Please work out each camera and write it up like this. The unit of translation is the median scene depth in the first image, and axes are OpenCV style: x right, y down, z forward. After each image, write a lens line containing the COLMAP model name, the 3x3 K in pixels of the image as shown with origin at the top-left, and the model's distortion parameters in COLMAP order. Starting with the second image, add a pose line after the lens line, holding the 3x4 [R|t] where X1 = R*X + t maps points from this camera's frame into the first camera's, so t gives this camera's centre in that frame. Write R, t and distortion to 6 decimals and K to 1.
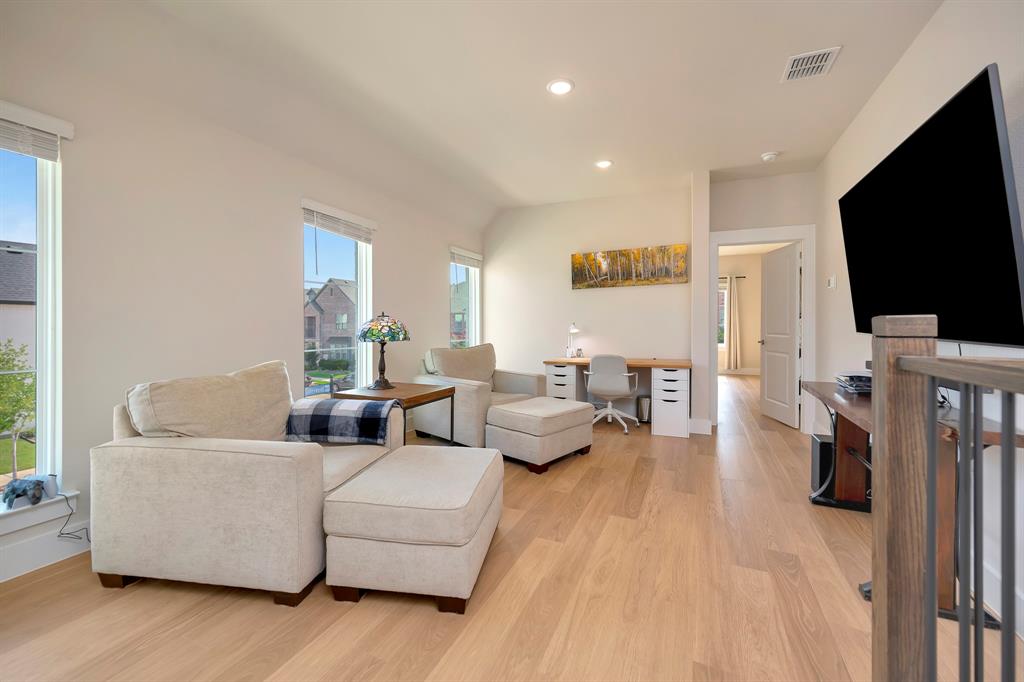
lens RADIAL K [[408.4, 0, 512.8], [0, 408.4, 327.3], [0, 0, 1]] dist [-0.000331, -0.000043]
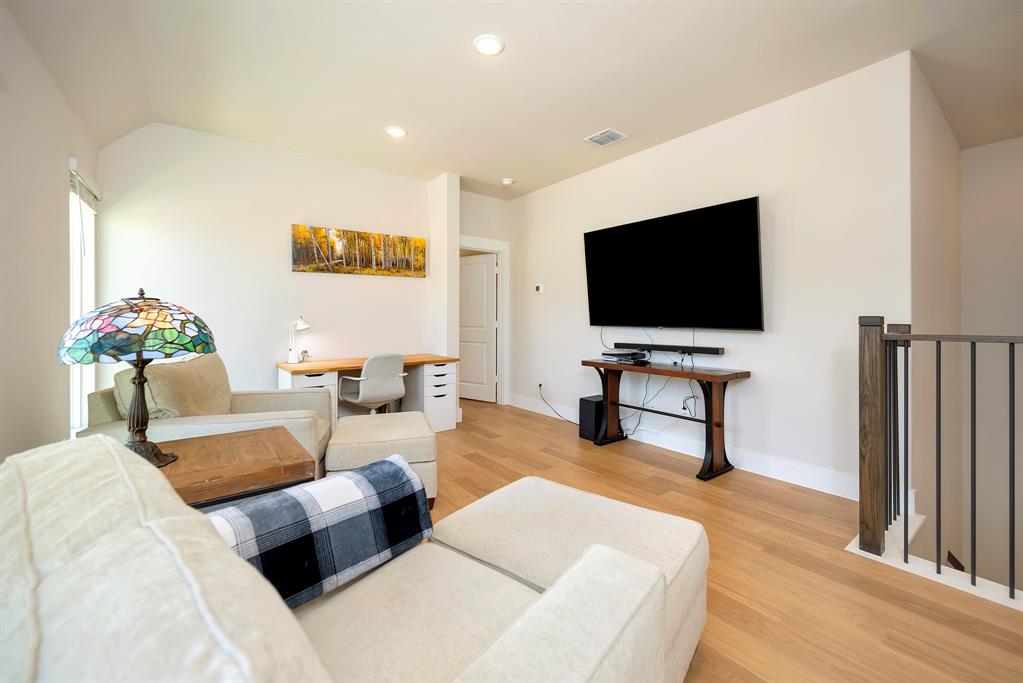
lens RADIAL K [[421.7, 0, 512.0], [0, 421.7, 319.6], [0, 0, 1]] dist [0.001638, 0.000073]
pose [[0.469388, 0.000439, 0.882992, -0.380166], [0.003164, 0.999993, -0.002180, -0.002188], [-0.882986, 0.003817, 0.469383, 0.314183]]
